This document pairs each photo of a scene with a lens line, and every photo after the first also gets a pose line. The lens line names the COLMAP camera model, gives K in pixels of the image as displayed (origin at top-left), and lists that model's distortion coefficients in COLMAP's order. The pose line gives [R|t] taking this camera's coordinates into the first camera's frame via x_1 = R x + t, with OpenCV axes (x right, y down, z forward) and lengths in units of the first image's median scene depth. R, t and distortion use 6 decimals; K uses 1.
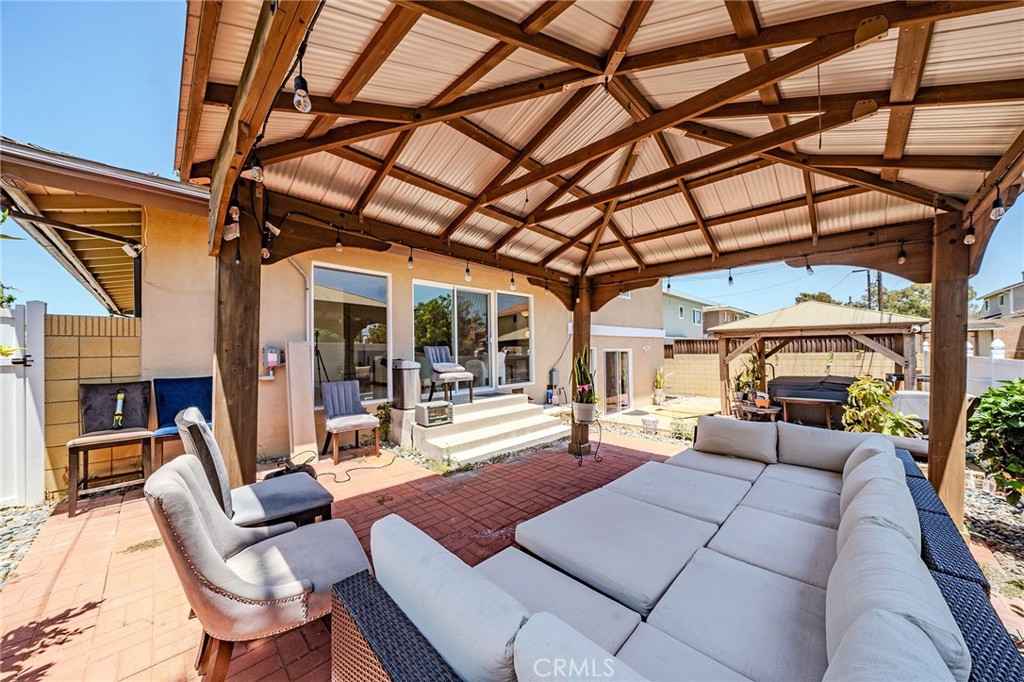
lens RADIAL K [[356.1, 0, 520.7], [0, 356.1, 348.5], [0, 0, 1]] dist [-0.006301, 0.000479]
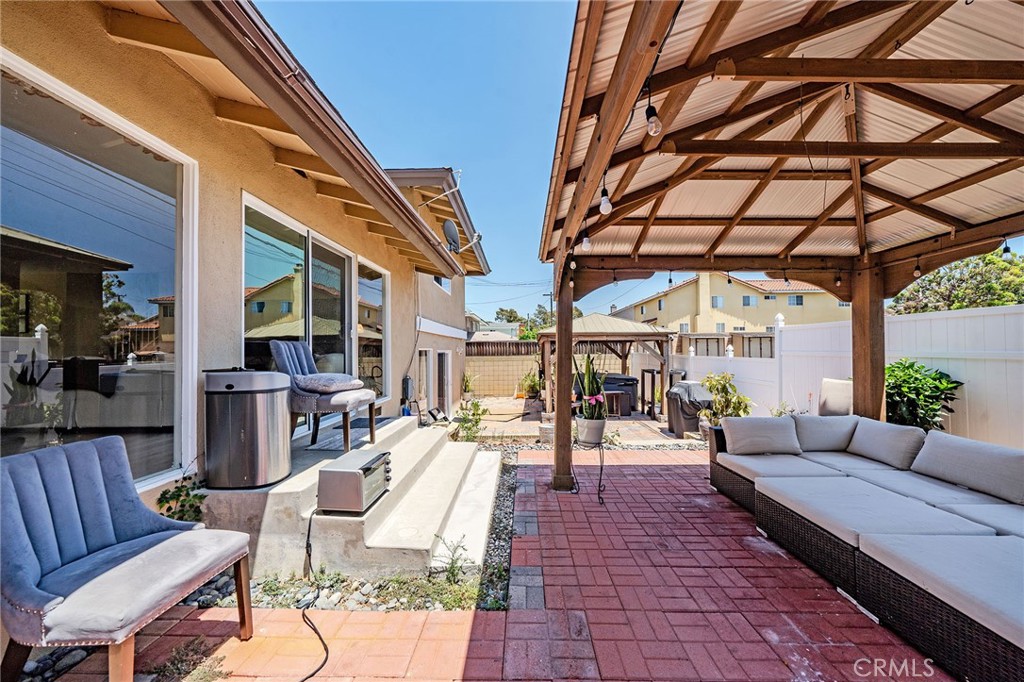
lens RADIAL K [[356.1, 0, 519.4], [0, 356.1, 345.8], [0, 0, 1]] dist [-0.006301, 0.000479]
pose [[0.723786, 0.015812, 0.689843, -0.490406], [-0.004949, 0.999831, -0.017726, 0.011438], [-0.690007, 0.009416, 0.723742, 0.587653]]
